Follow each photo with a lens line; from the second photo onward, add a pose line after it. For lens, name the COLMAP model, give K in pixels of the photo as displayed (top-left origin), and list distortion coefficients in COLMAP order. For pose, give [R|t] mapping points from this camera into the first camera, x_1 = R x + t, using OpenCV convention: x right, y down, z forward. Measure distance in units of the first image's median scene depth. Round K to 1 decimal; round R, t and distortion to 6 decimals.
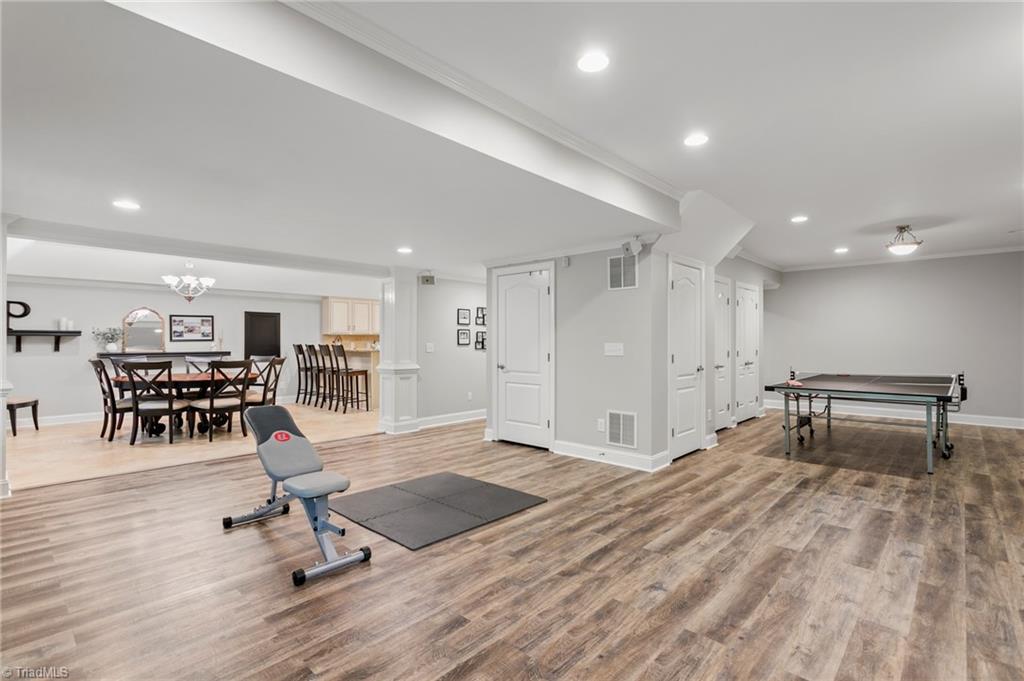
lens RADIAL K [[490.9, 0, 508.1], [0, 490.9, 340.1], [0, 0, 1]] dist [-0.001541, 0.001760]
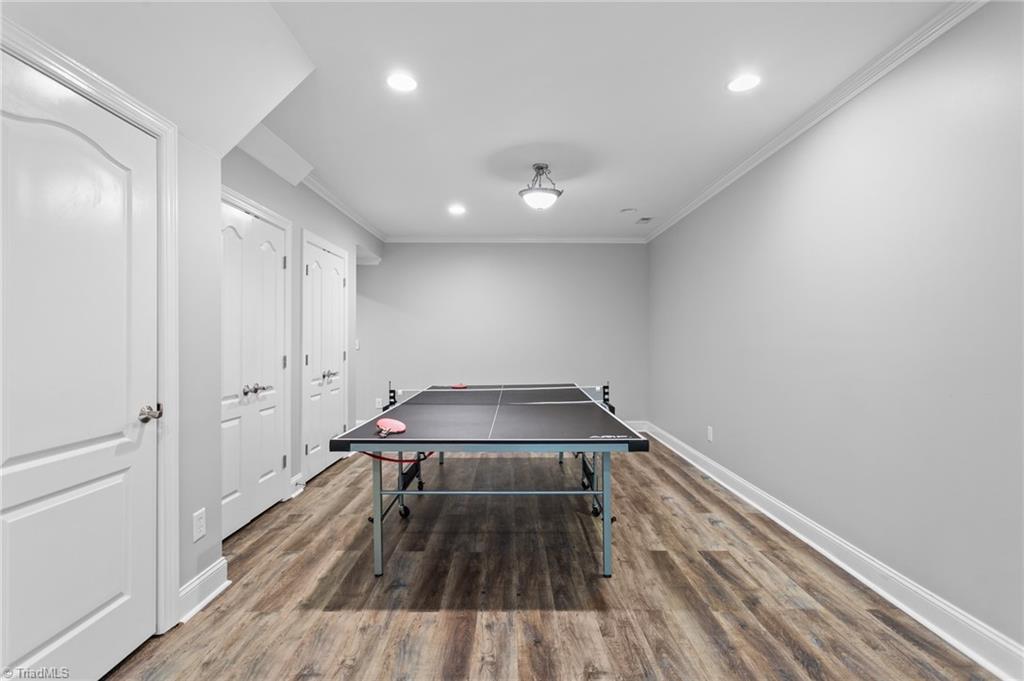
lens RADIAL K [[490.9, 0, 511.3], [0, 490.9, 340.2], [0, 0, 1]] dist [-0.001541, 0.001760]
pose [[0.735125, 0.003107, 0.677925, 0.274011], [-0.003795, 0.999993, -0.000468, 0.004468], [-0.677921, -0.002229, 0.735131, 0.453320]]
